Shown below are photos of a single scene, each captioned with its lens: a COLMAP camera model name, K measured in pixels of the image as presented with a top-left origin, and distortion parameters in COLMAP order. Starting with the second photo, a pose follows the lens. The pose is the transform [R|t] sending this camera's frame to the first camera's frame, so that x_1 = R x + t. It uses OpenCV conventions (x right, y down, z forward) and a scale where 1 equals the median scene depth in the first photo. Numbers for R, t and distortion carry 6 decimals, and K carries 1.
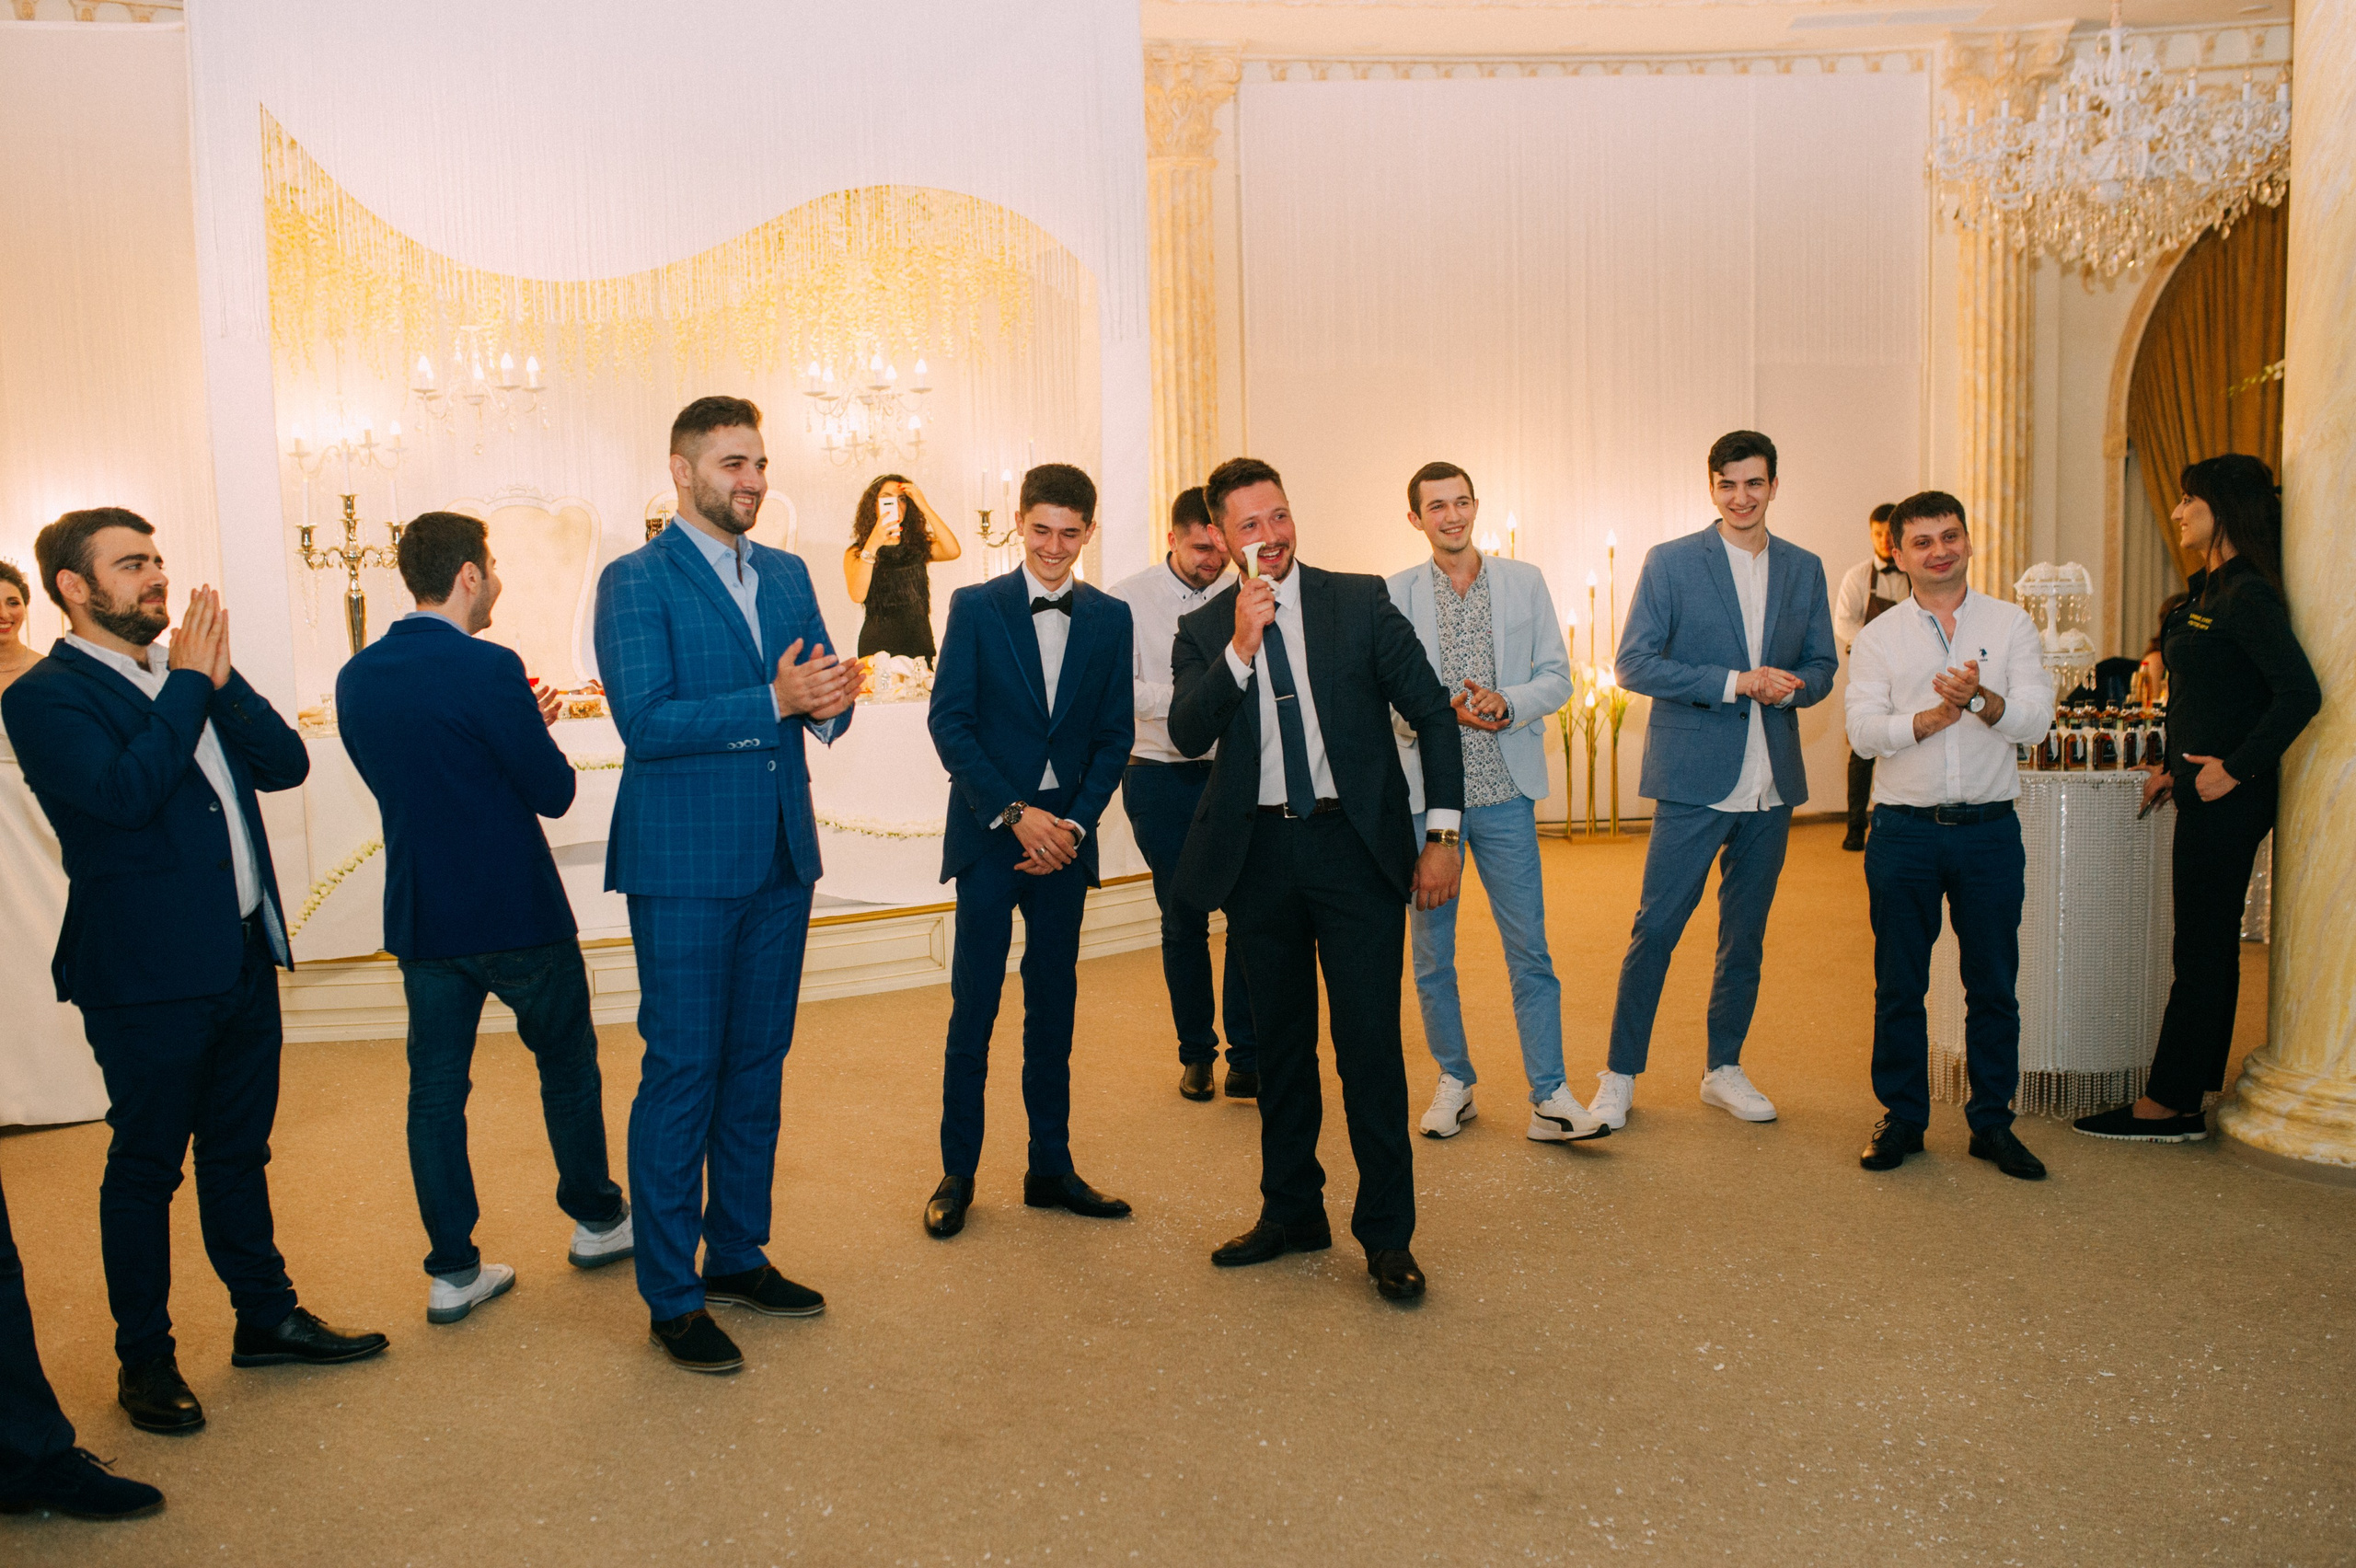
lens RADIAL K [[2237.7, 0, 1178.0], [0, 2237.7, 784.0], [0, 0, 1]] dist [-0.007606, -0.014407]
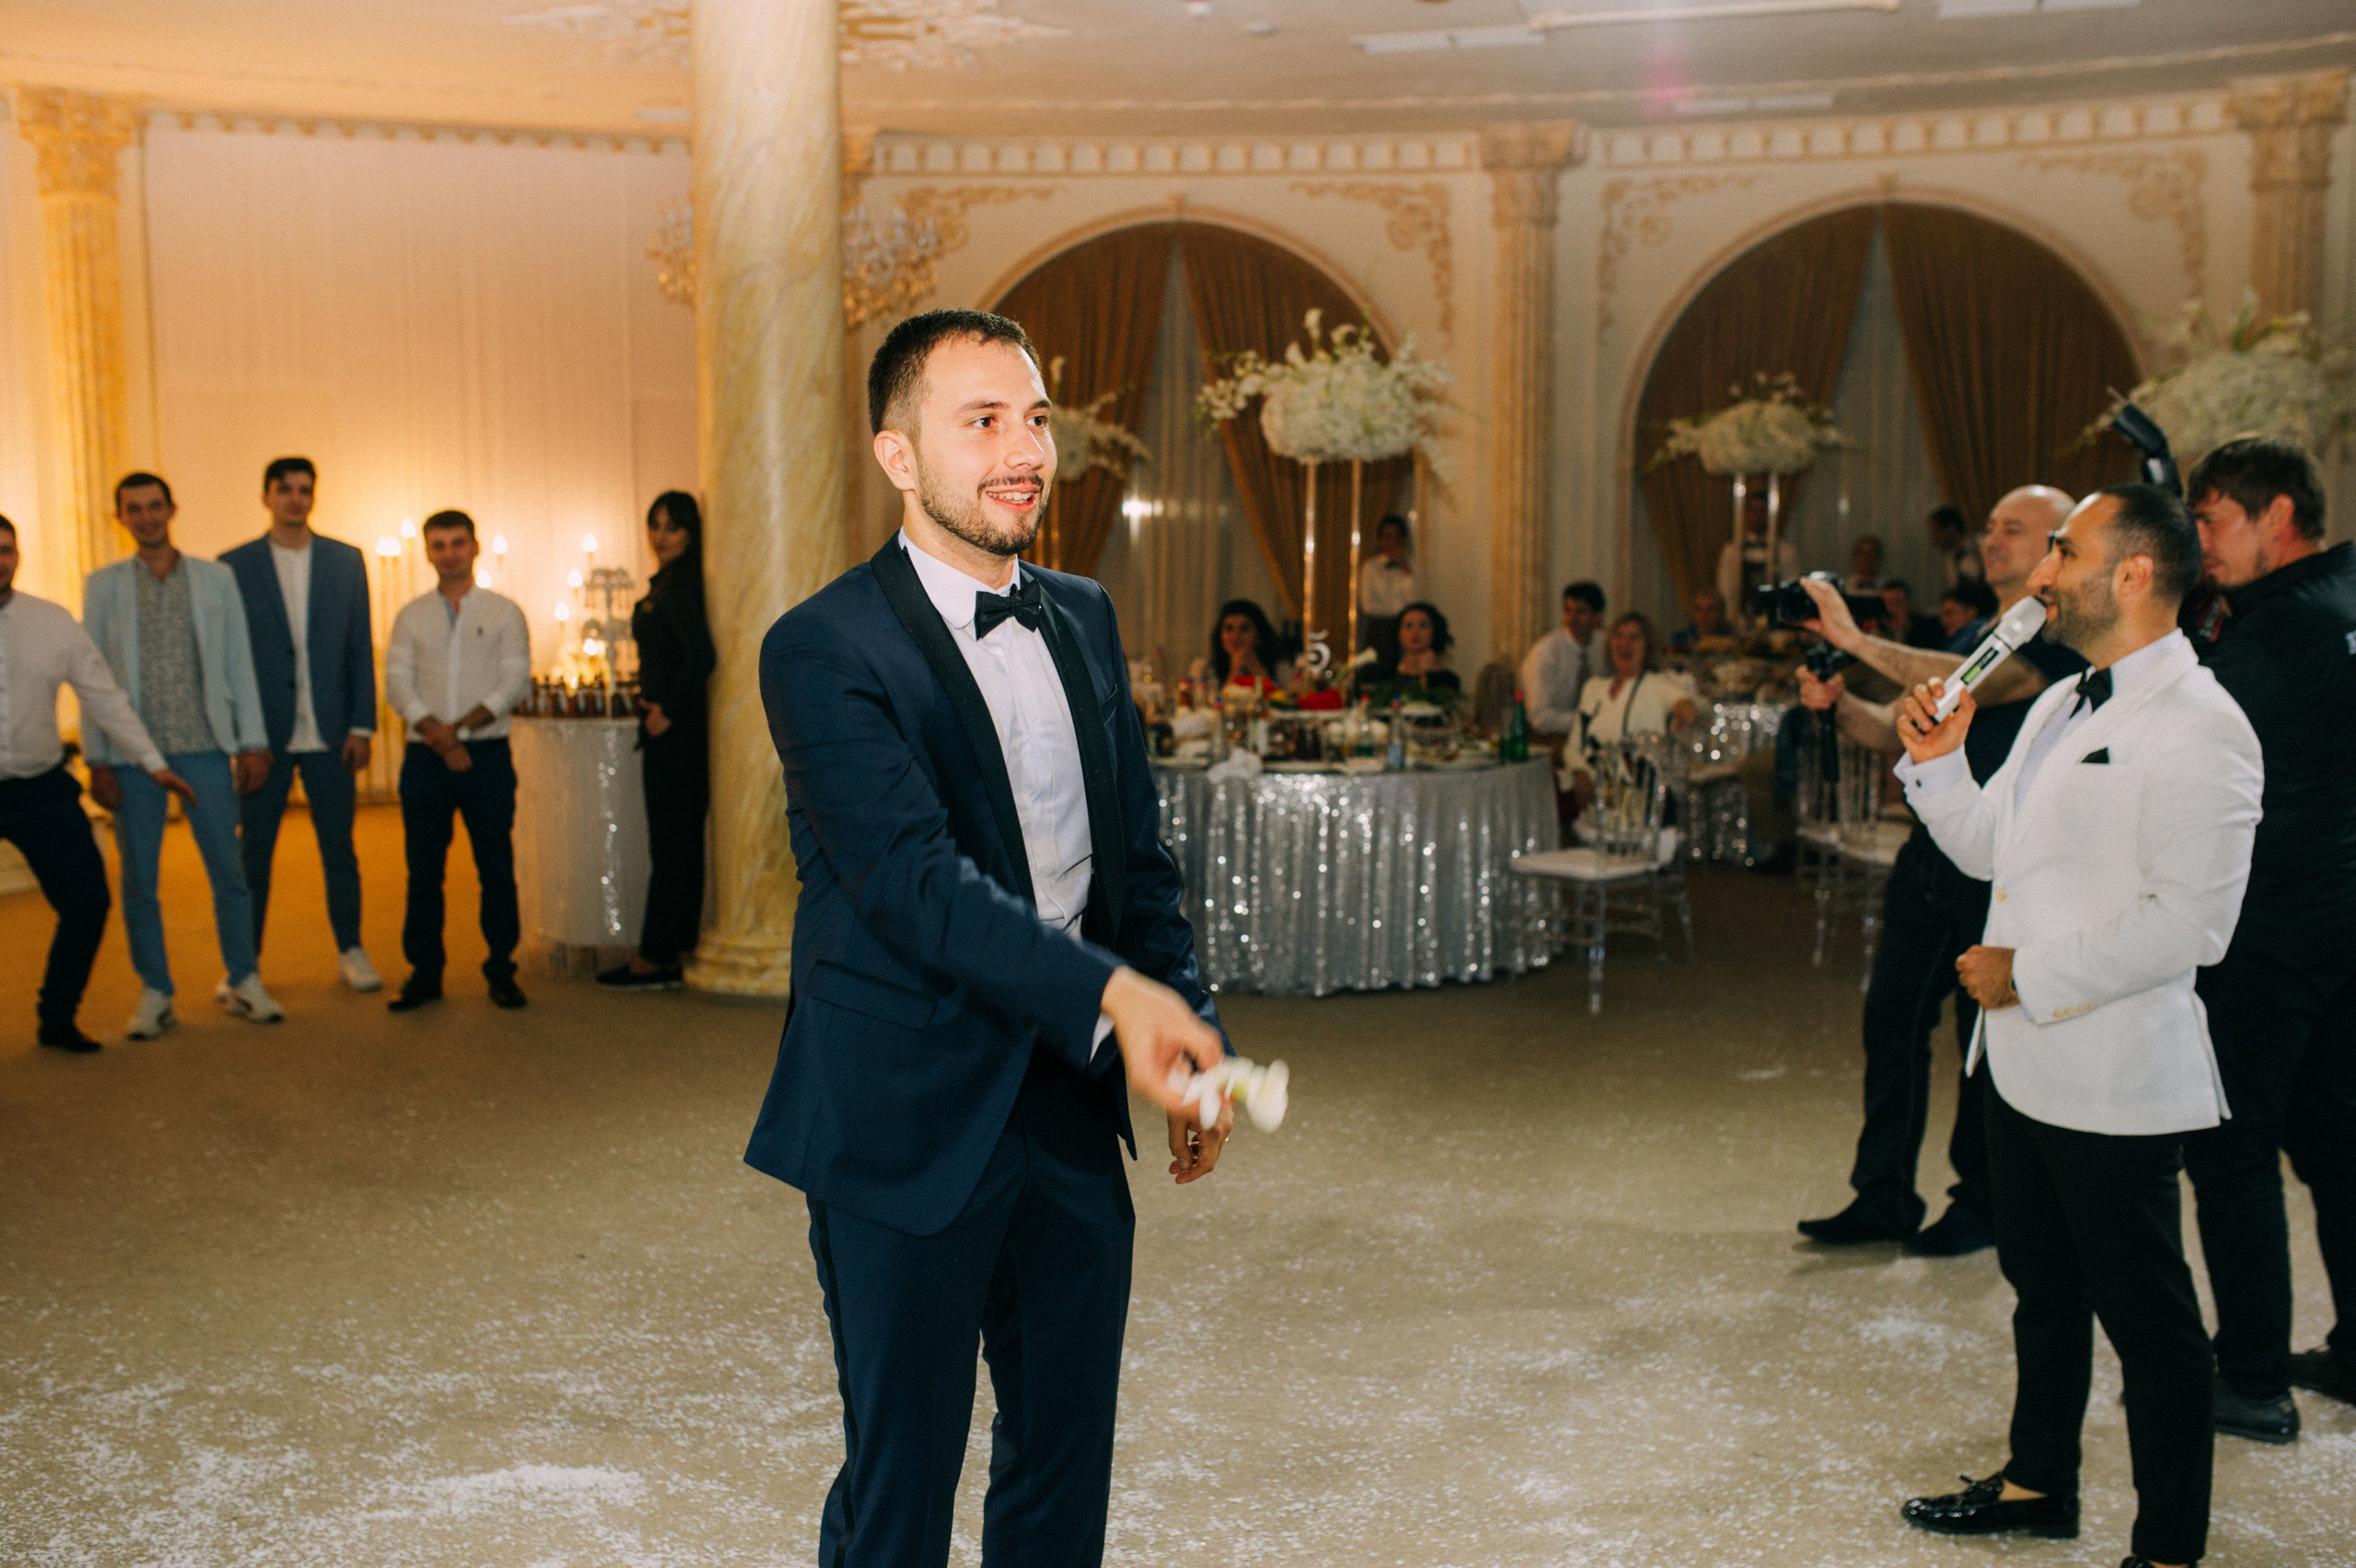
lens RADIAL K [[2215.6, 0, 1178.0], [0, 2215.6, 784.0], [0, 0, 1]] dist [0.008671, -0.084999]
pose [[0.948644, -0.010349, 0.316175, 0.190860], [0.013461, 0.999880, -0.007659, 0.029559], [-0.316058, 0.011522, 0.948670, -0.222333]]
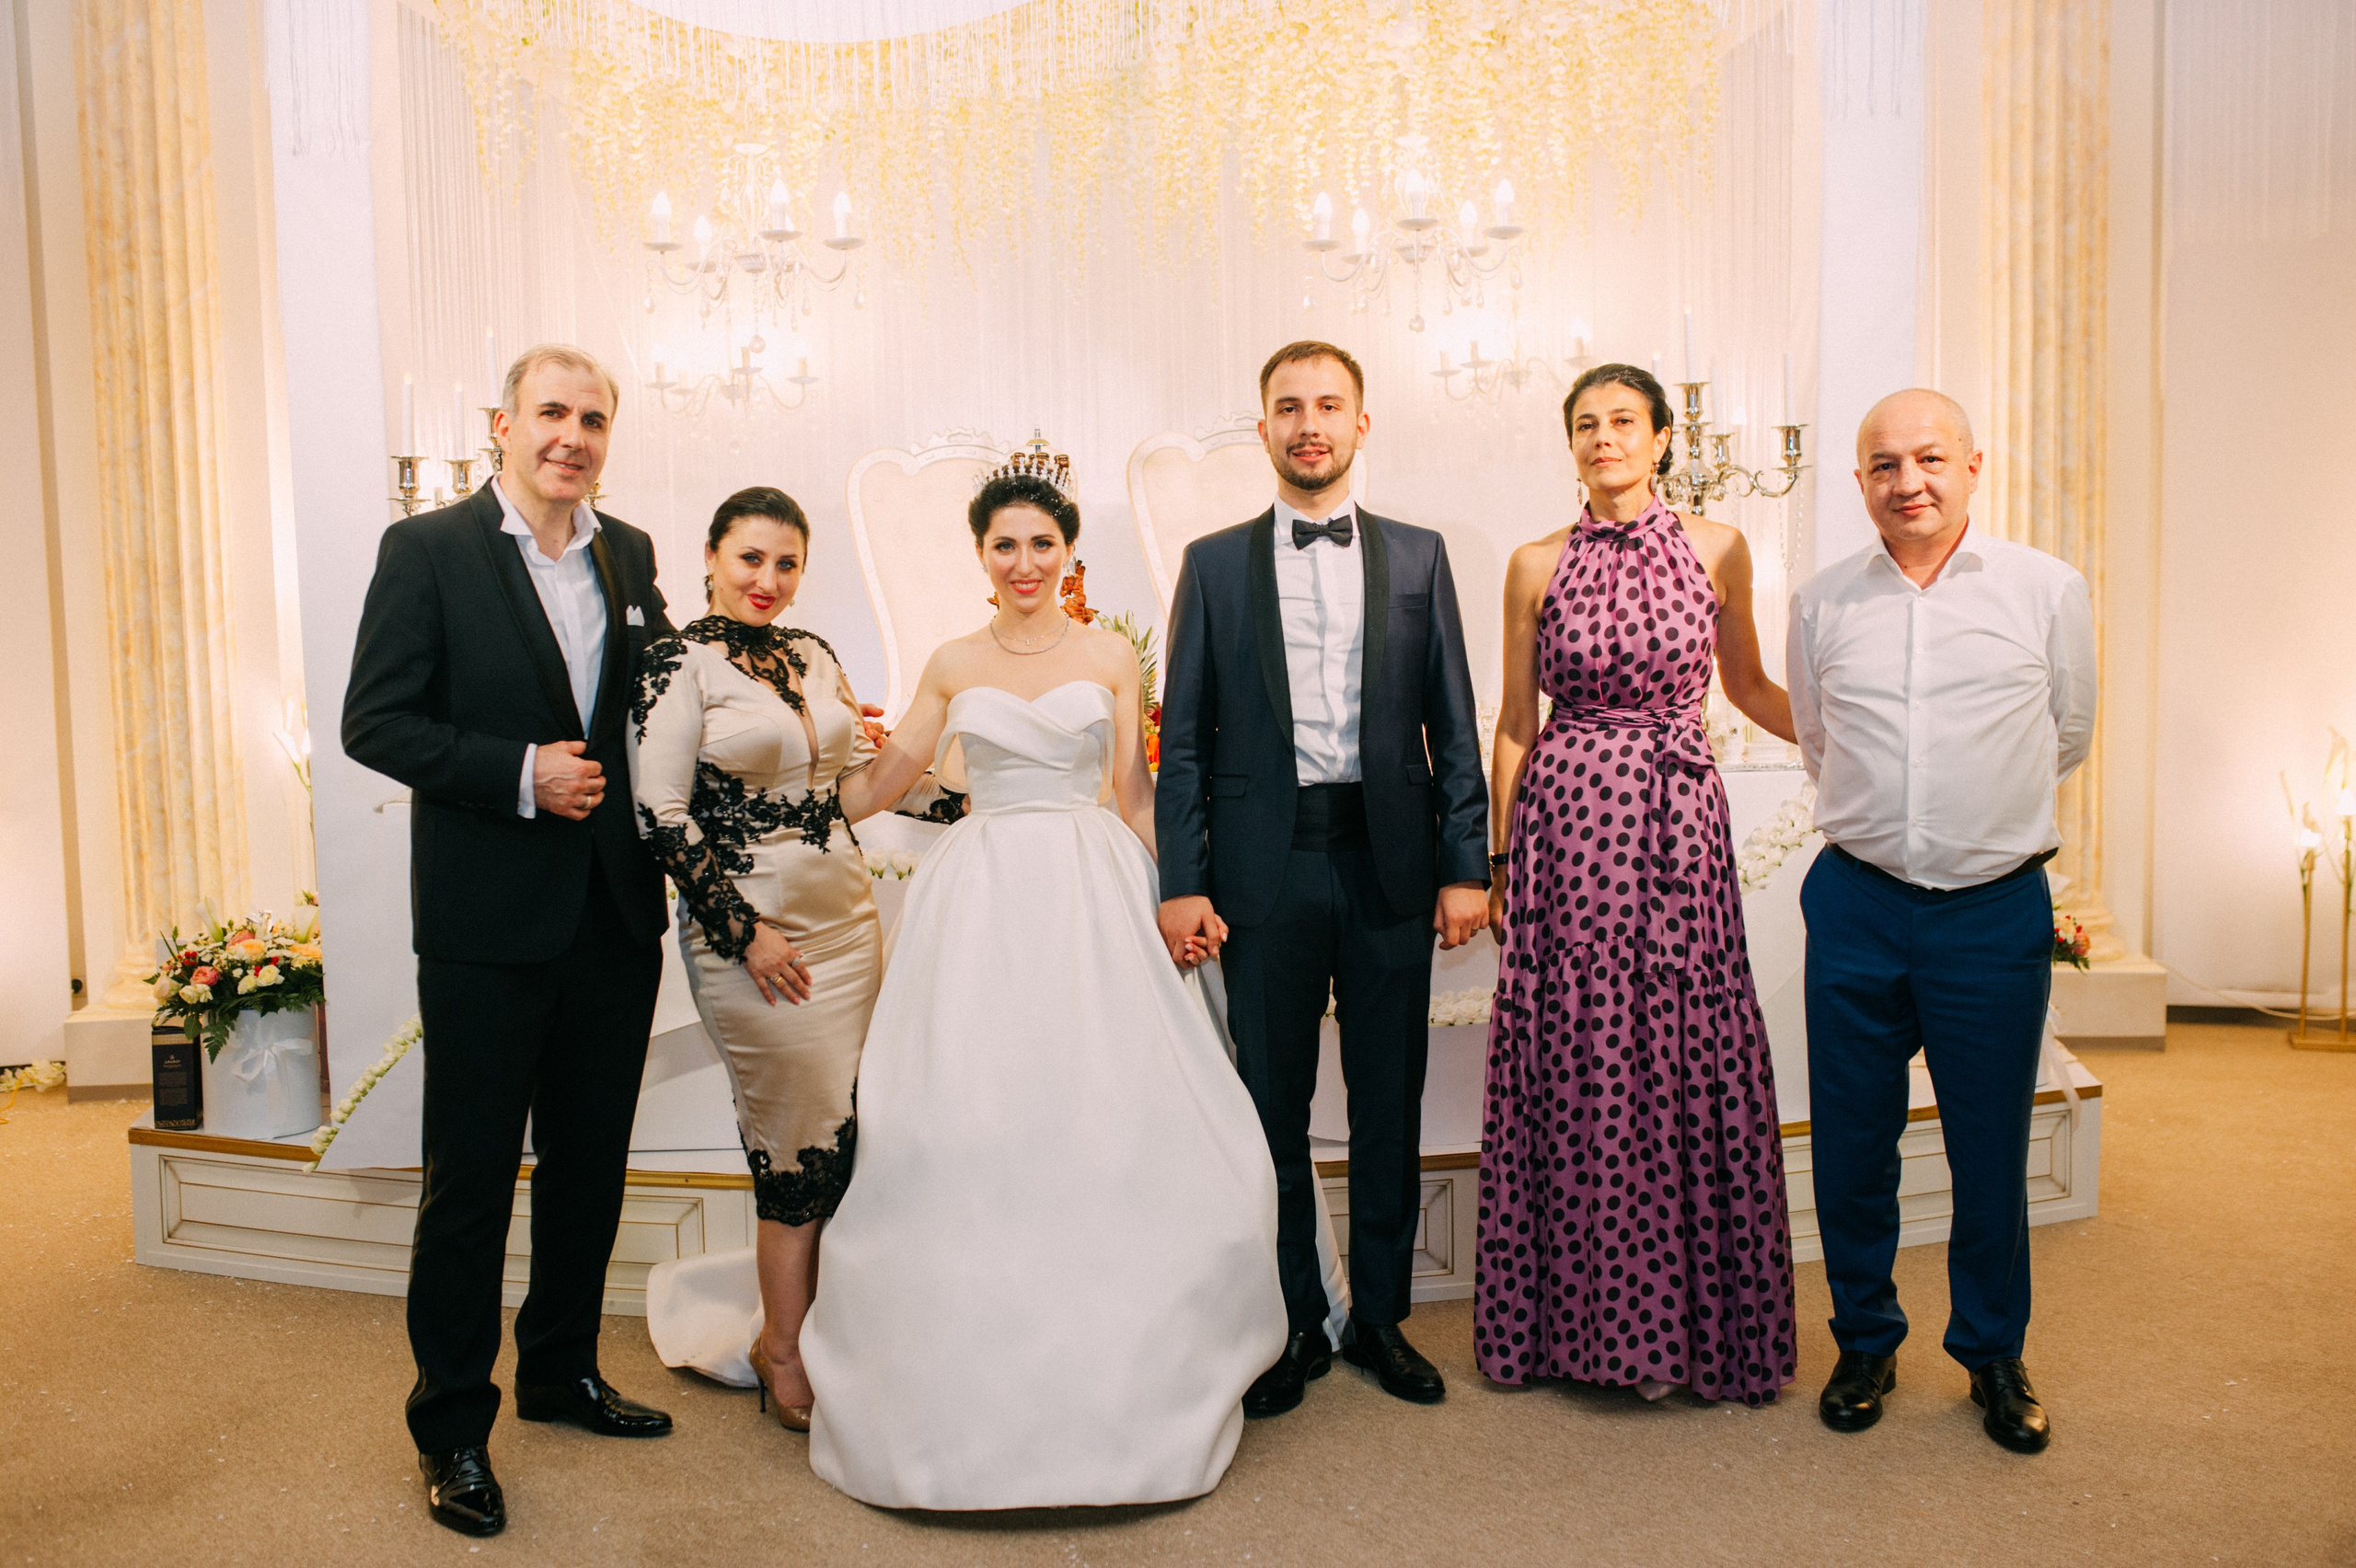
lens RADIAL K [[2237.7, 0, 1178.0], [0, 2237.7, 784.0], [0, 0, 1]] dist [-0.007606, -0.014407]
pose [[0.912744, 0.042876, -0.406276, 0.045938], [-0.050775, 0.998672, -0.008678, -0.023363], [0.405365, 0.028549, 0.913709, 0.410213]]
